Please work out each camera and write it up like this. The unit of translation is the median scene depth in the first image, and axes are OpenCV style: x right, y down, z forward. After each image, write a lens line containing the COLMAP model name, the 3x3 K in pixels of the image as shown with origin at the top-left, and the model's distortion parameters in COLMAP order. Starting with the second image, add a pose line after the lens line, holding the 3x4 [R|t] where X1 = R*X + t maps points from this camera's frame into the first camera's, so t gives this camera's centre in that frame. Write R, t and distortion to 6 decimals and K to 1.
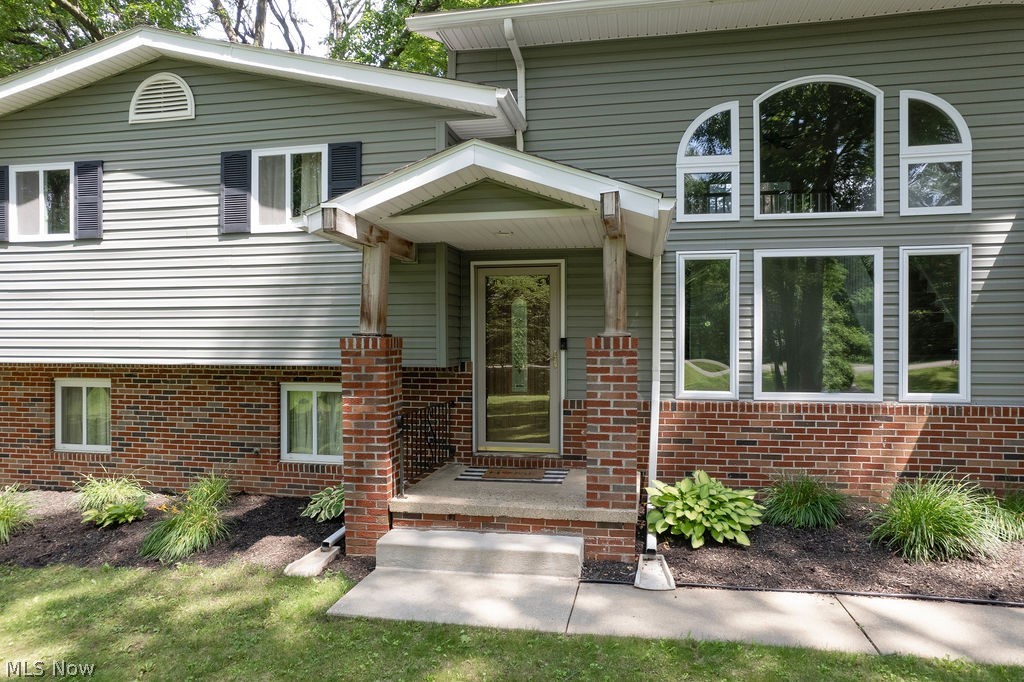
lens RADIAL K [[650.6, 0, 511.4], [0, 650.6, 346.2], [0, 0, 1]] dist [-0.021103, 0.000990]
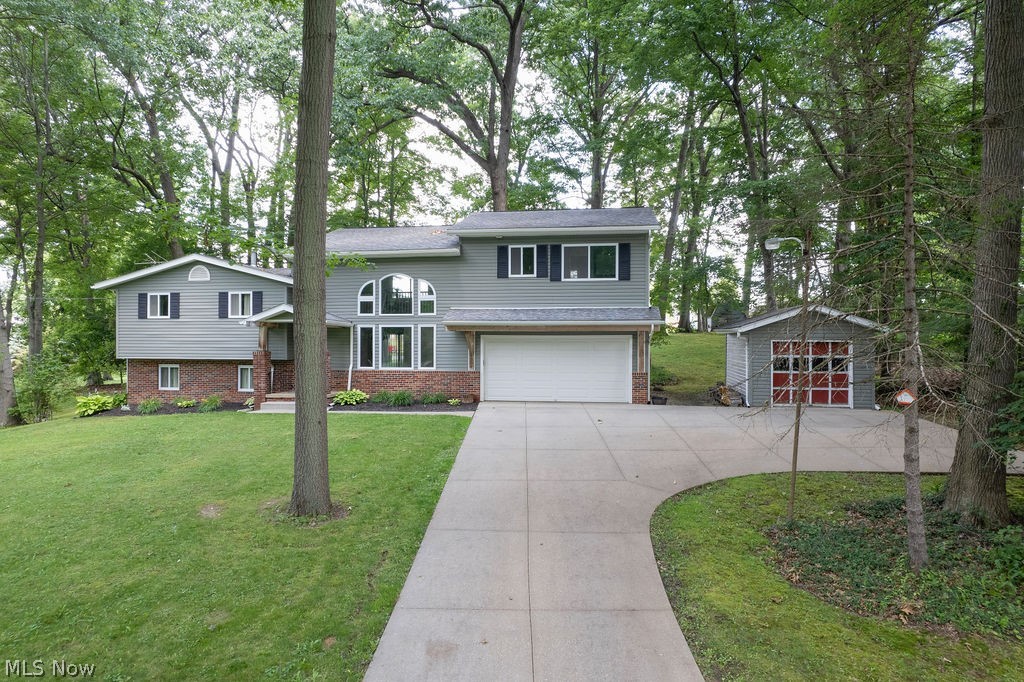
lens RADIAL K [[650.6, 0, 513.1], [0, 650.6, 337.9], [0, 0, 1]] dist [-0.021103, 0.000990]
pose [[0.999635, 0.000871, 0.027000, 0.933322], [-0.000593, 0.999947, -0.010294, -0.044737], [-0.027008, 0.010275, 0.999582, -2.272471]]
